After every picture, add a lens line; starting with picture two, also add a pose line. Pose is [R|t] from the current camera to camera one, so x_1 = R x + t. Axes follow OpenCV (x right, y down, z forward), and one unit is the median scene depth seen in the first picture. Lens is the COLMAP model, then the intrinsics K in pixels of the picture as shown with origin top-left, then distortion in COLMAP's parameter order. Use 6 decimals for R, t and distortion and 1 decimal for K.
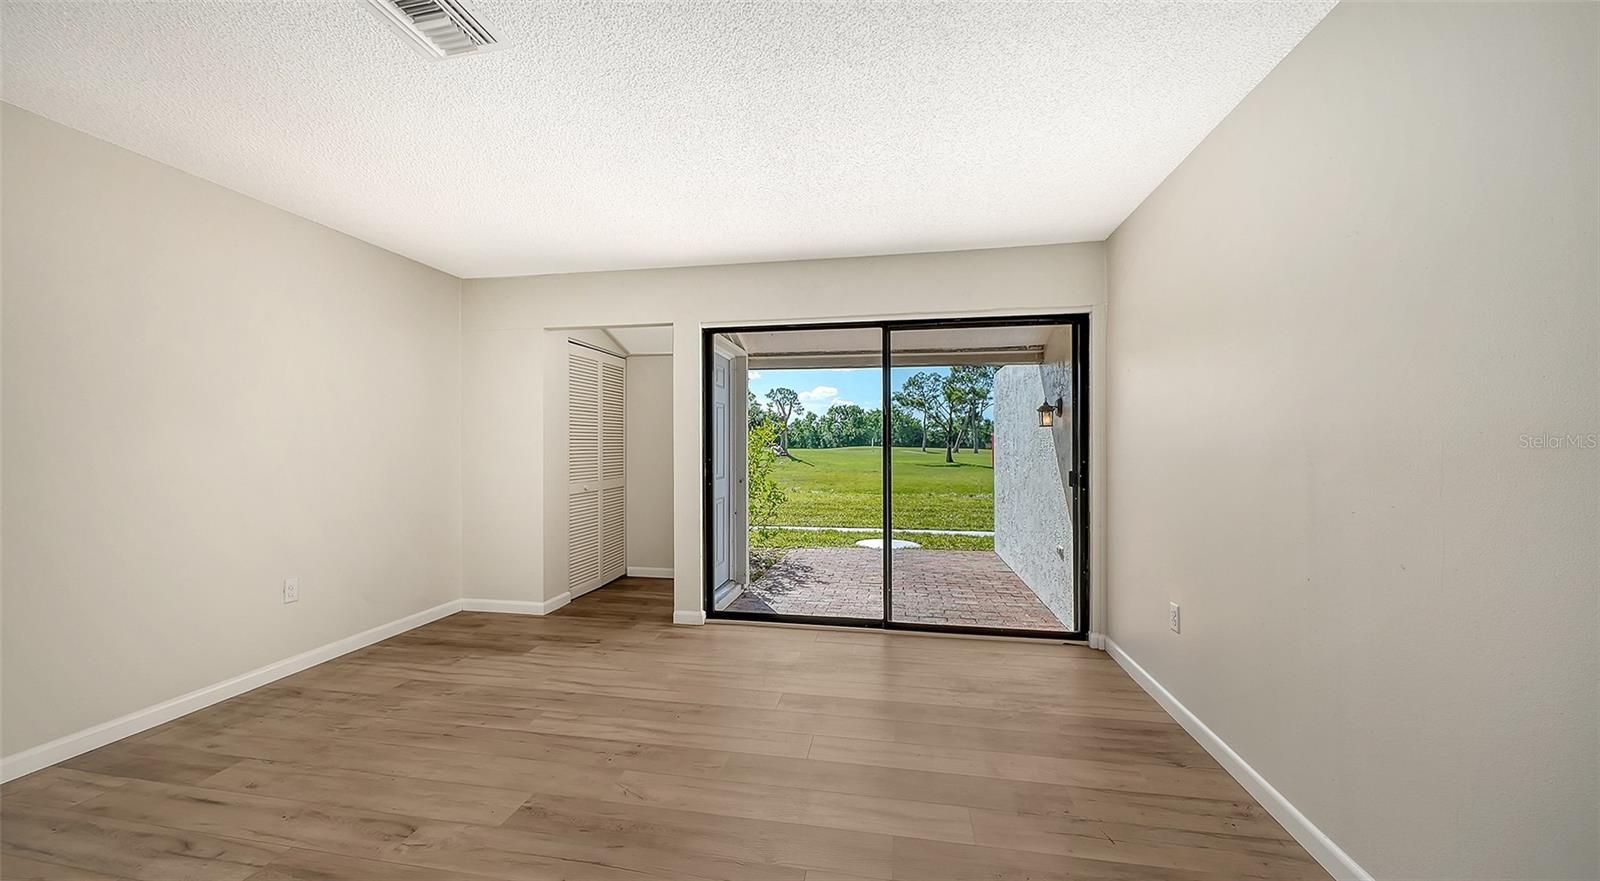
lens RADIAL K [[562.1, 0, 802.6], [0, 562.1, 443.2], [0, 0, 1]] dist [-0.002052, -0.000593]
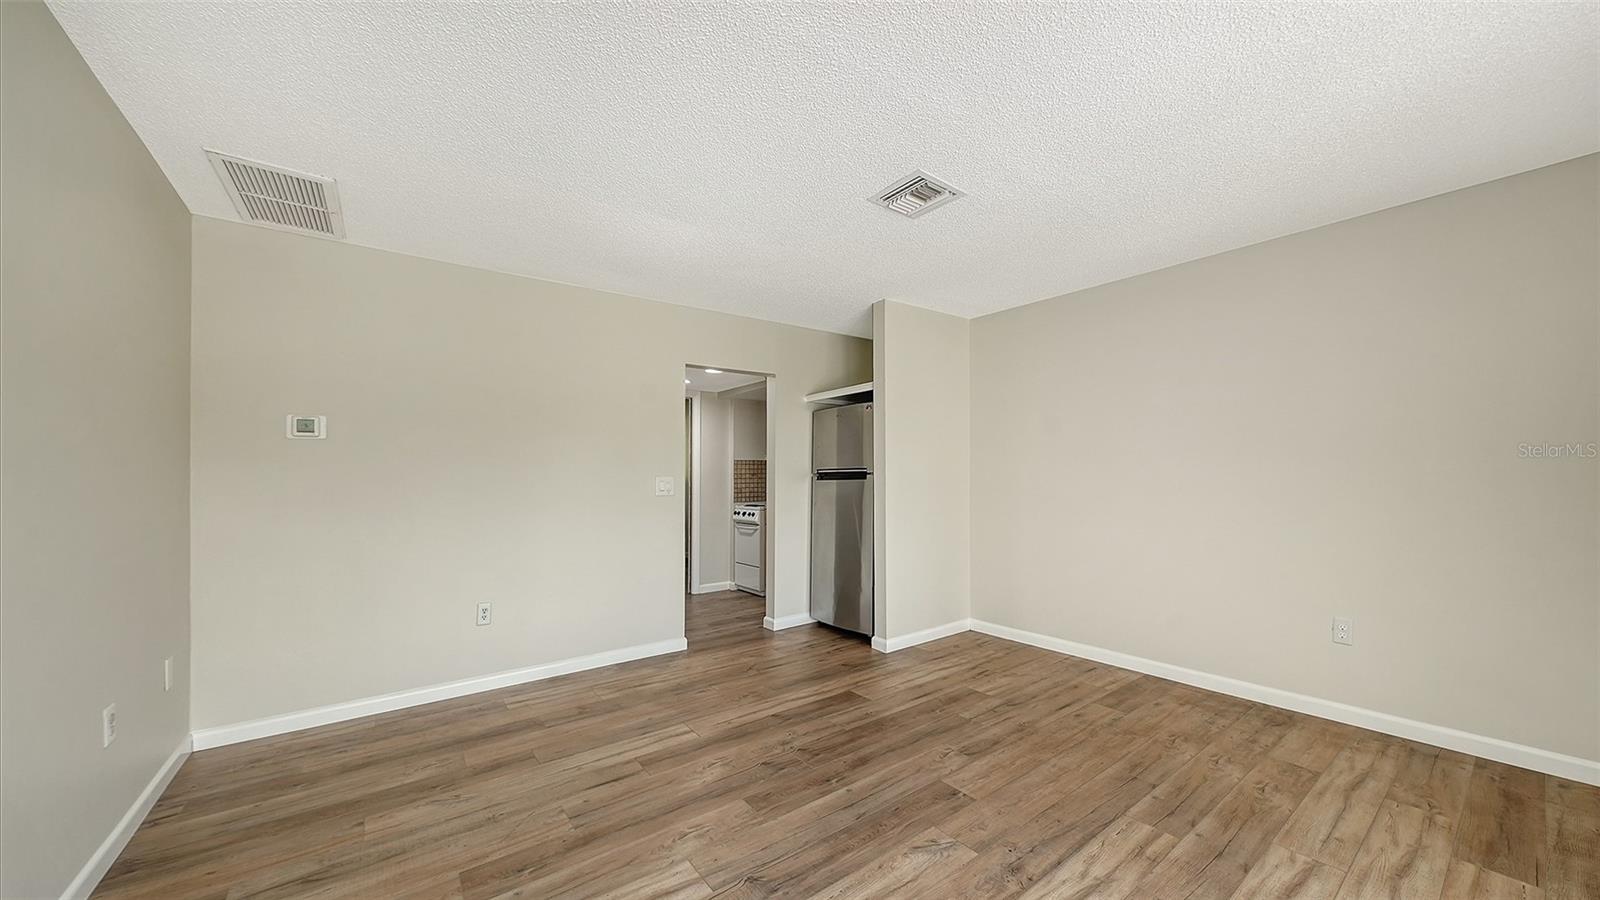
lens RADIAL K [[562.1, 0, 809.2], [0, 562.1, 458.3], [0, 0, 1]] dist [-0.002052, -0.000593]
pose [[-0.682624, -0.018459, -0.730536, 0.287842], [0.010190, 0.999343, -0.034773, 0.004820], [0.730698, -0.031181, -0.681988, 0.820615]]
